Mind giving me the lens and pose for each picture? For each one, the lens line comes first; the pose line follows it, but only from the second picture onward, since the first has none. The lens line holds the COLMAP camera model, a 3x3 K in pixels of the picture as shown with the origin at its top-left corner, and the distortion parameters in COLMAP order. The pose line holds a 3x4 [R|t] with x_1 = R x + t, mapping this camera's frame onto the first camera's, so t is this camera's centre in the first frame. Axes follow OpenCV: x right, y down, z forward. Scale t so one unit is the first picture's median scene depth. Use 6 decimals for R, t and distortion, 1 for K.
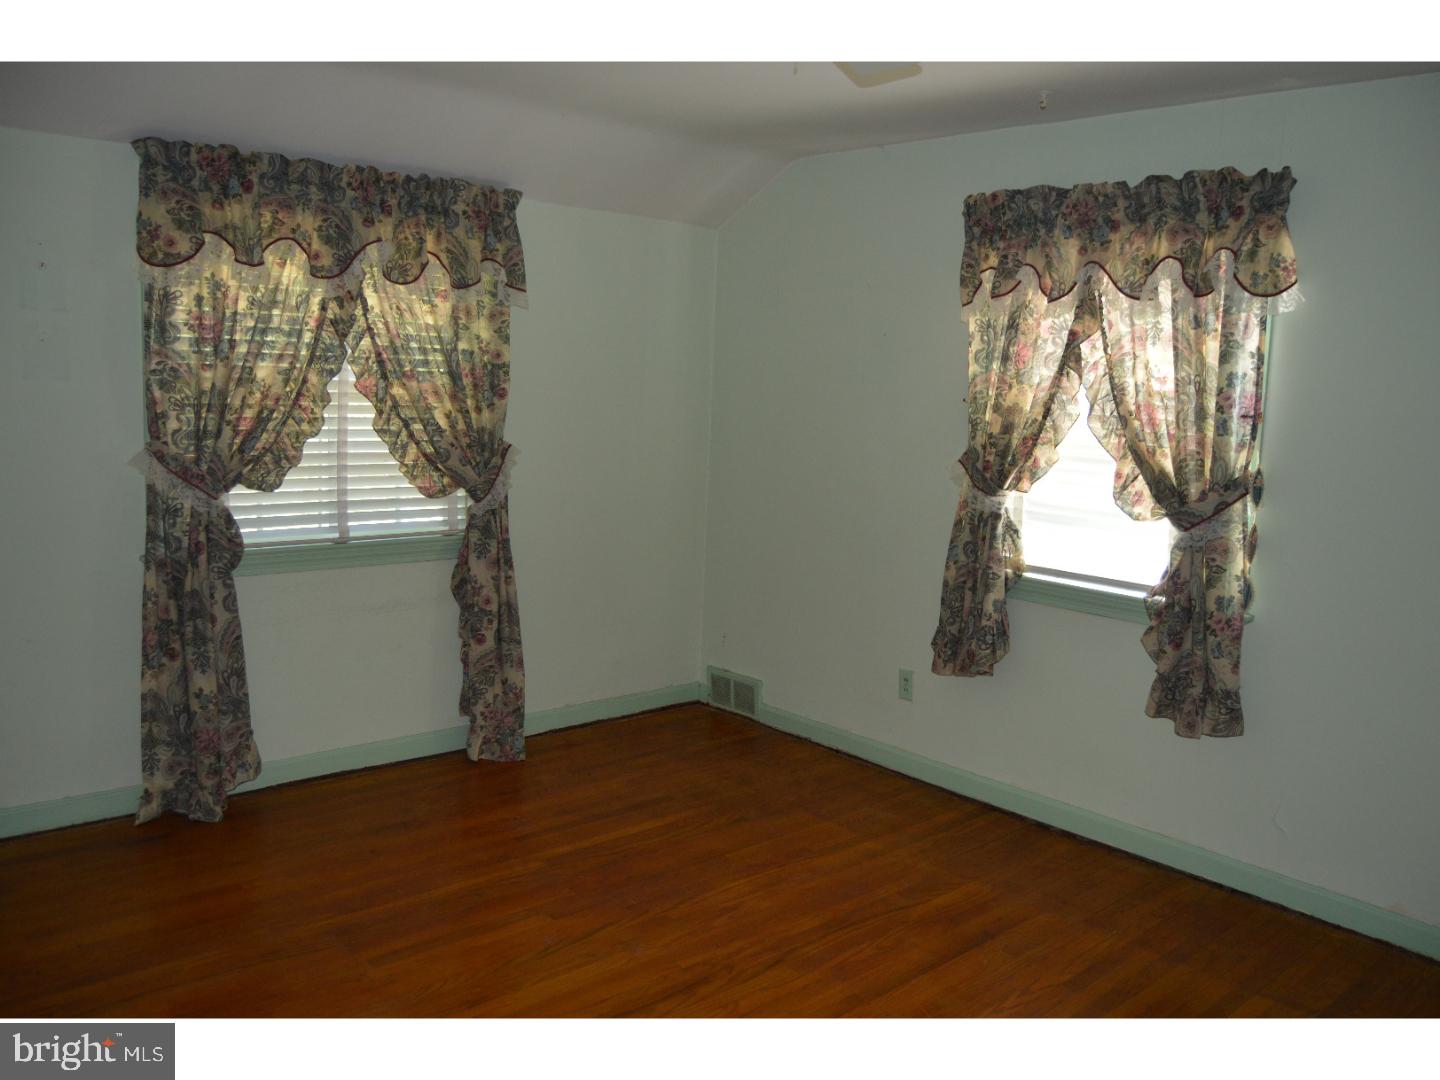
lens RADIAL K [[1149.7, 0, 728.7], [0, 1149.7, 544.6], [0, 0, 1]] dist [-0.089785, 0.037565]
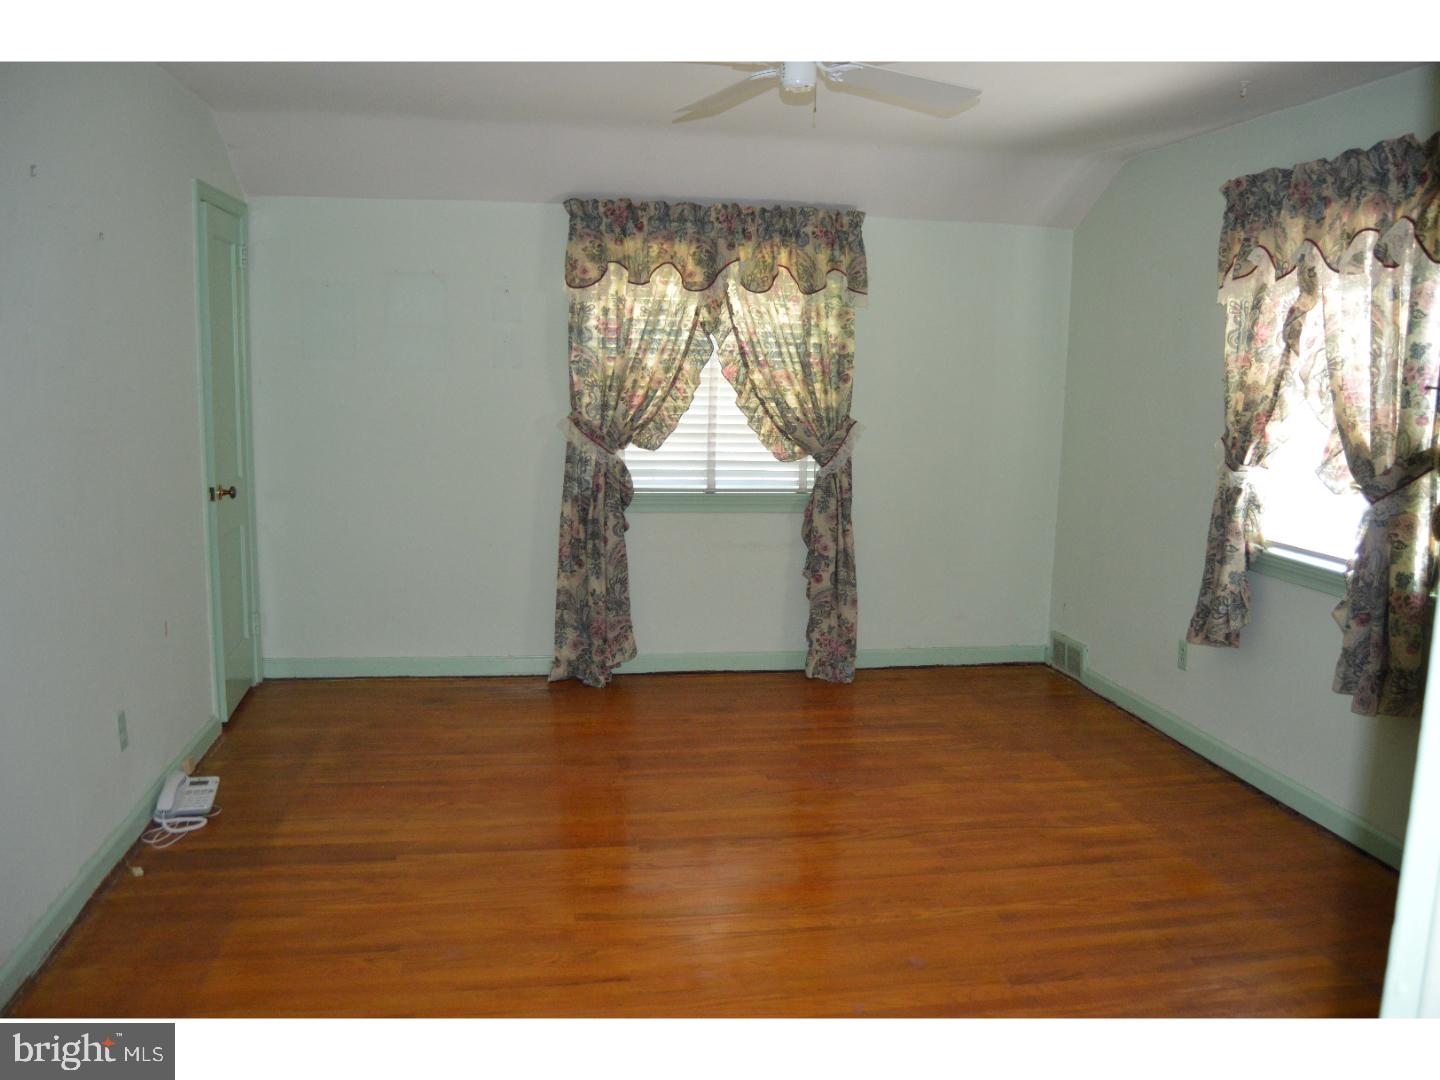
lens RADIAL K [[1149.7, 0, 728.7], [0, 1149.7, 544.6], [0, 0, 1]] dist [-0.089785, 0.037565]
pose [[0.846262, 0.061890, -0.529159, 0.410605], [-0.064643, 0.997820, 0.013325, 0.041942], [0.528830, 0.022930, 0.848418, -0.114244]]
